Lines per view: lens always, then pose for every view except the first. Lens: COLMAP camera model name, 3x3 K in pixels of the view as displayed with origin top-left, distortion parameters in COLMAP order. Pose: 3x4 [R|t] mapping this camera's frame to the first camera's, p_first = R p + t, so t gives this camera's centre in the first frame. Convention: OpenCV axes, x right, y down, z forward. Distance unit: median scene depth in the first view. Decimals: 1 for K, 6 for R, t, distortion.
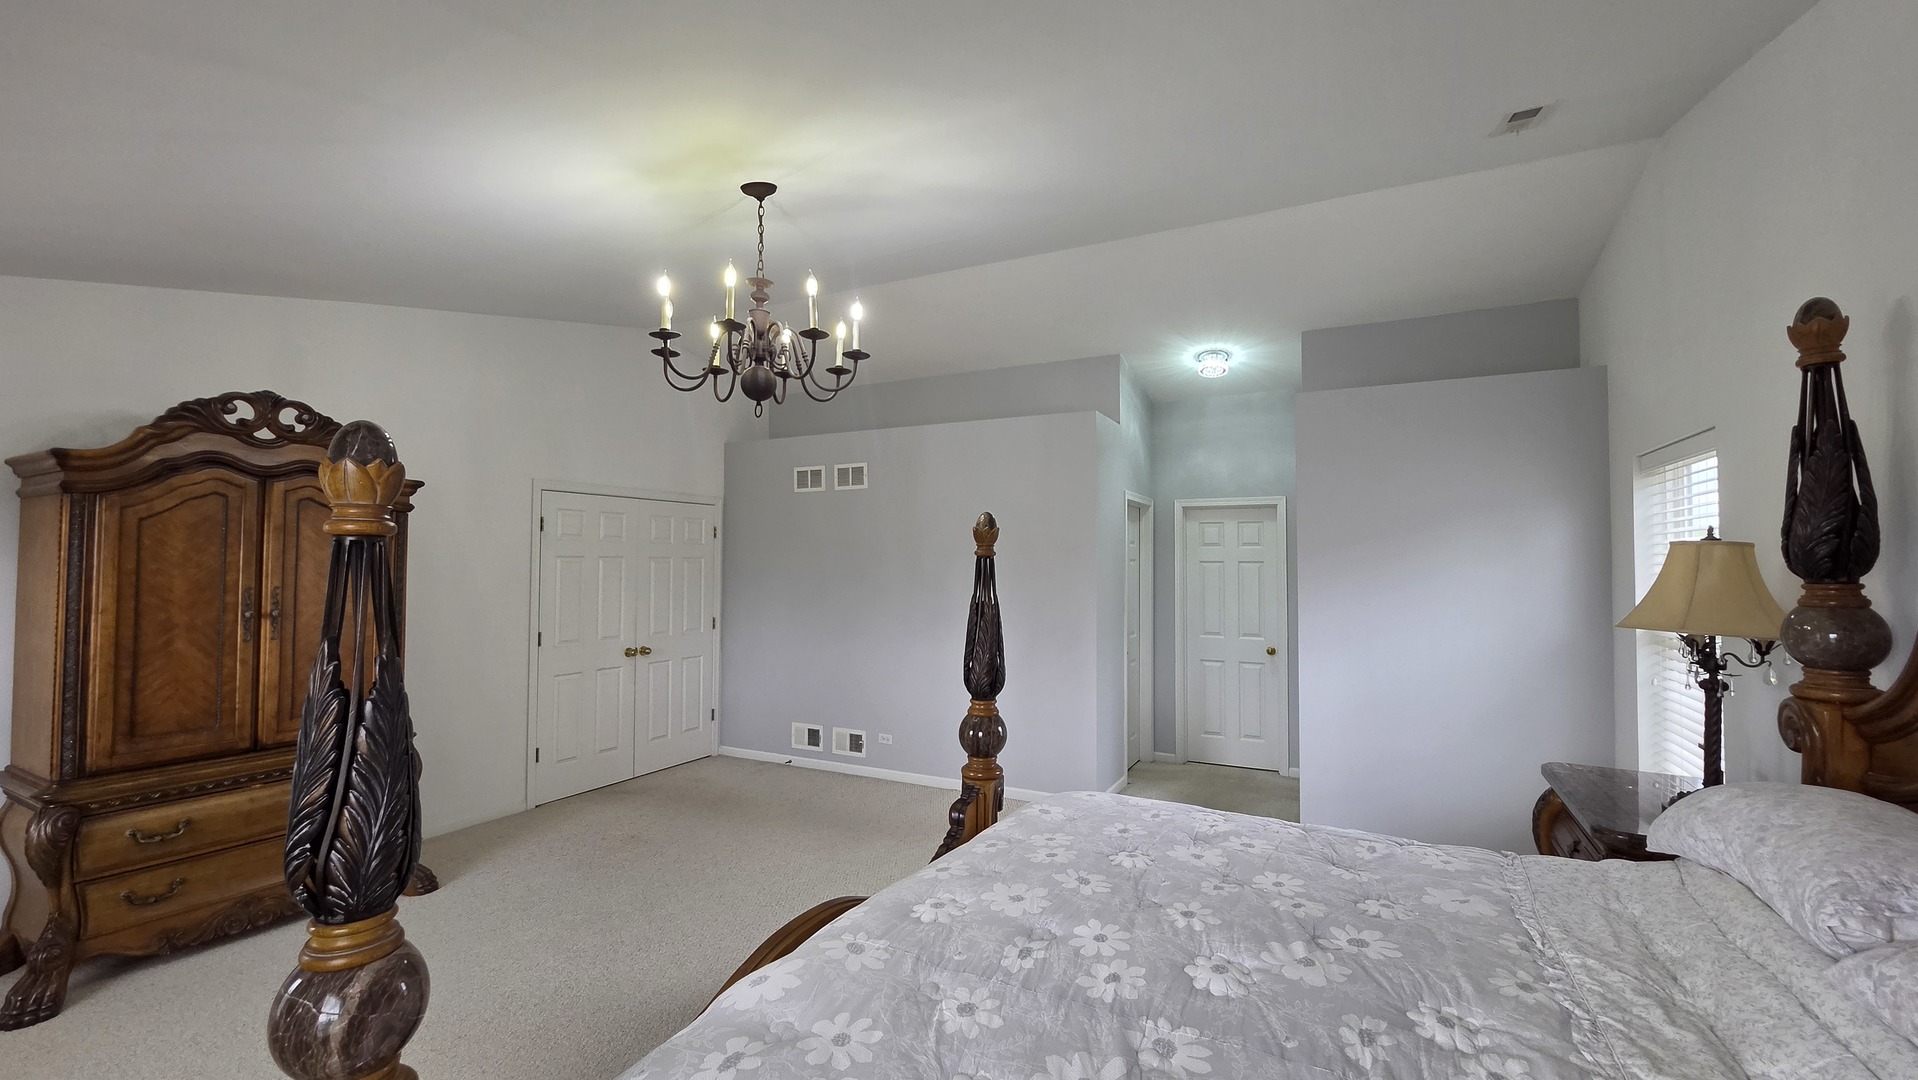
lens RADIAL K [[787.3, 0, 959.0], [0, 787.3, 540.0], [0, 0, 1]] dist [0.000550, 0.000302]
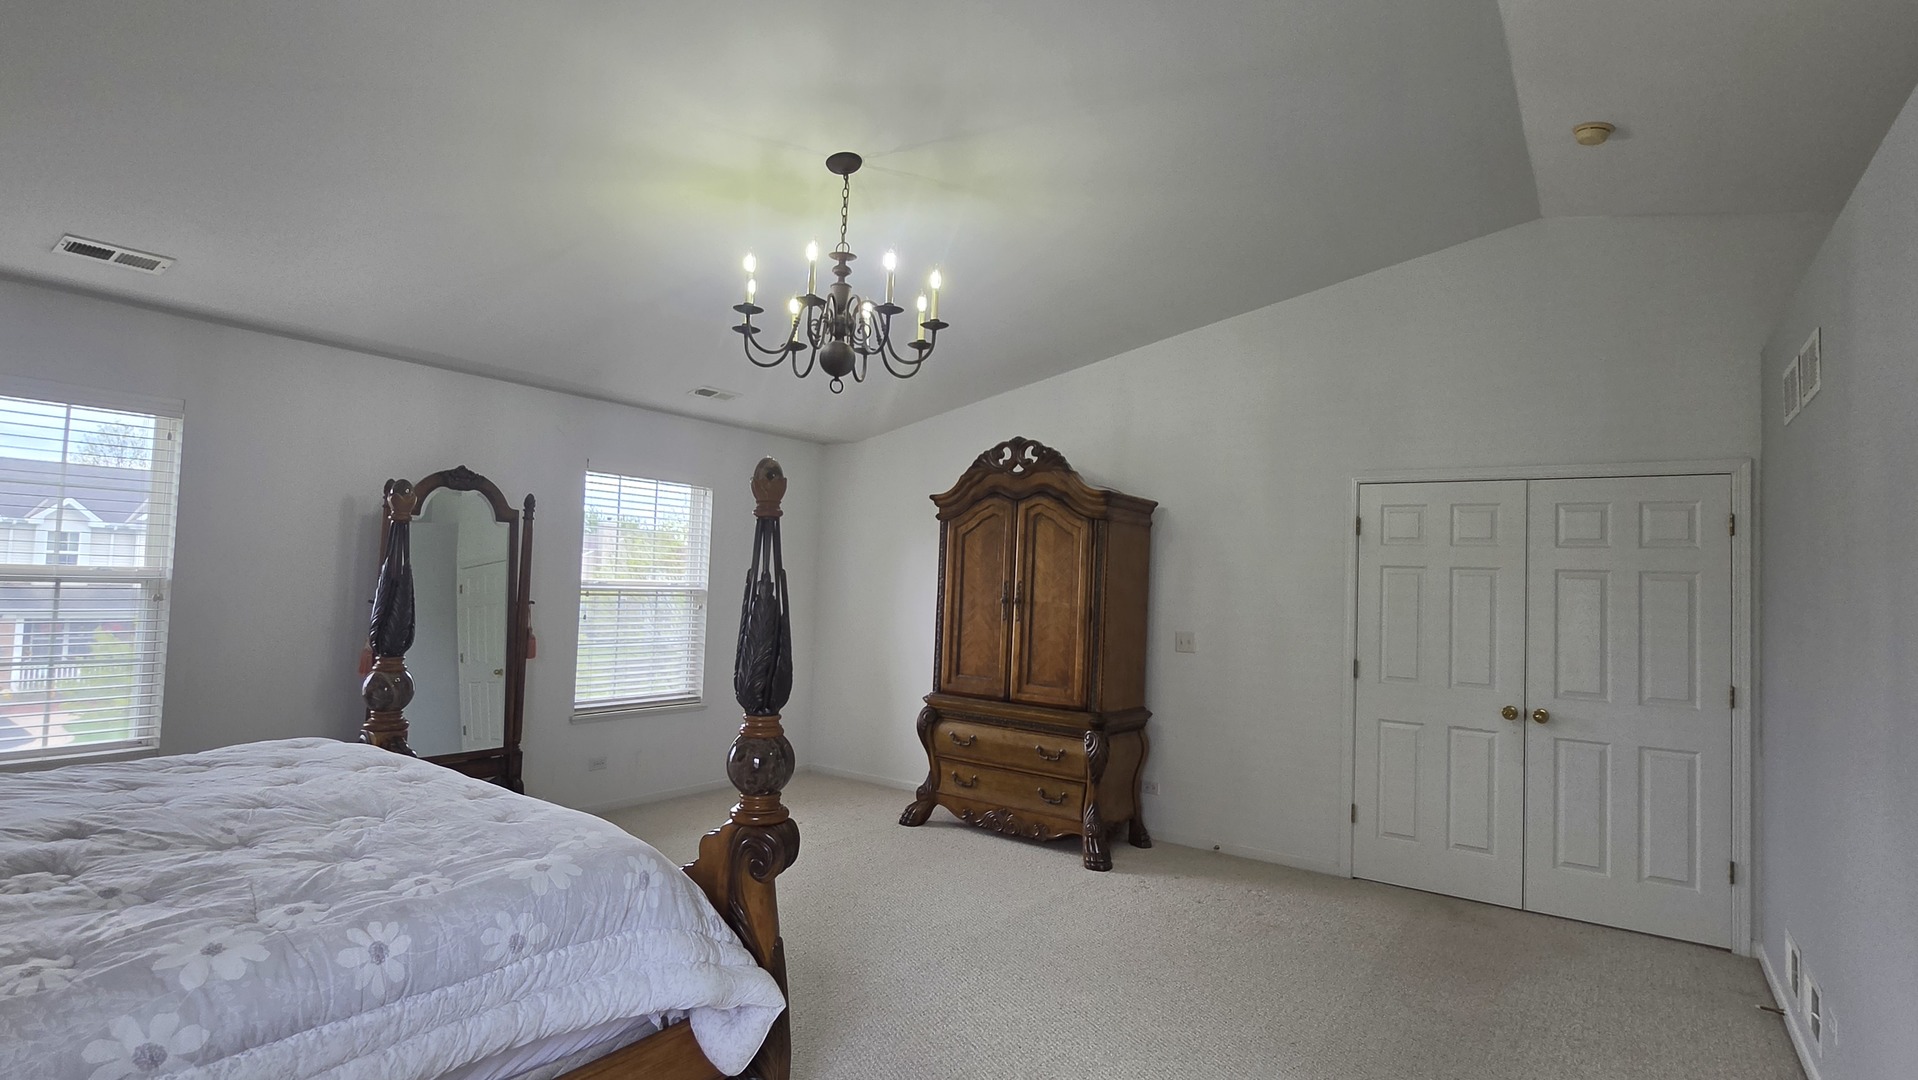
lens RADIAL K [[960.4, 0, 959.0], [0, 960.4, 540.0], [0, 0, 1]] dist [0.001280, 0.000051]
pose [[-0.118404, -0.050584, -0.991676, 0.783247], [-0.008460, 0.998717, -0.049933, 0.073487], [0.992929, 0.002477, -0.118680, 1.125797]]
